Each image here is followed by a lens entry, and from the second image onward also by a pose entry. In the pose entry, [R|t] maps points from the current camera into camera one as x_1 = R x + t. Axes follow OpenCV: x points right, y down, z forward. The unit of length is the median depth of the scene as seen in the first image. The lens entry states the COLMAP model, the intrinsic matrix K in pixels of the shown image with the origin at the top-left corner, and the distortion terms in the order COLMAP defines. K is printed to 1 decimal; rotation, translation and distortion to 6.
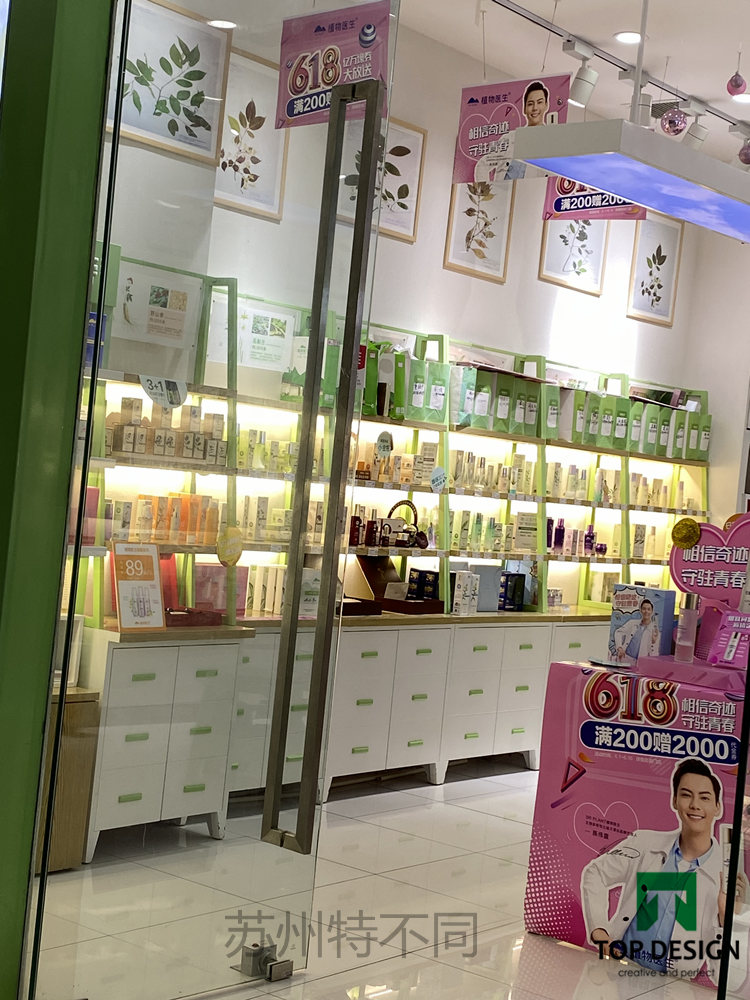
lens RADIAL K [[1586.0, 0, 374.0], [0, 1586.0, 495.4], [0, 0, 1]] dist [0.227592, 0.000000]
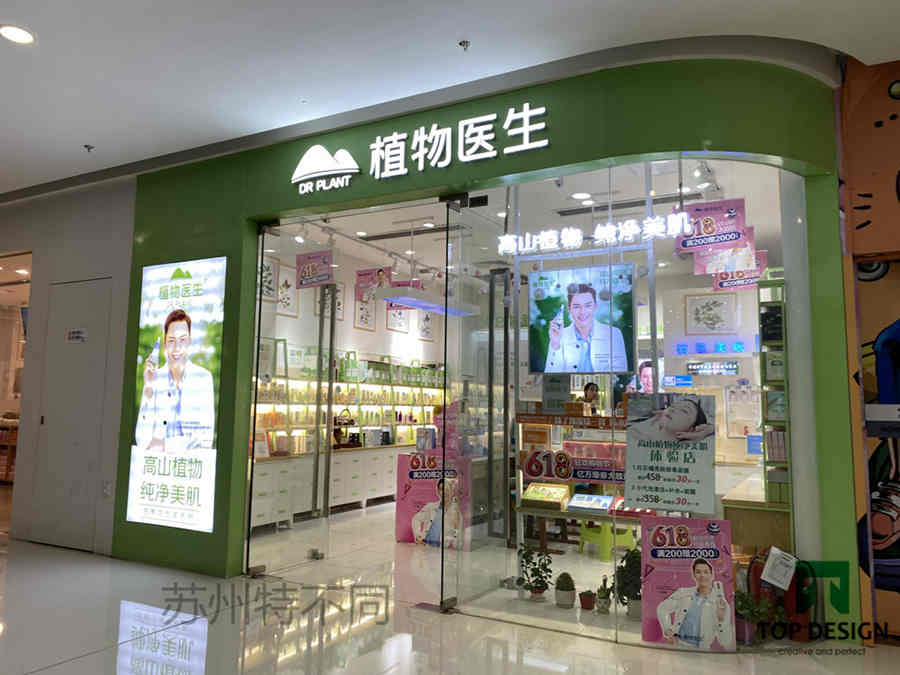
lens RADIAL K [[679.4, 0, 452.5], [0, 679.4, 330.0], [0, 0, 1]] dist [0.073481, 0.000571]
pose [[0.978943, -0.059423, 0.195295, -0.025520], [0.081230, 0.991084, -0.105614, 0.008049], [-0.187278, 0.119254, 0.975041, -0.277741]]
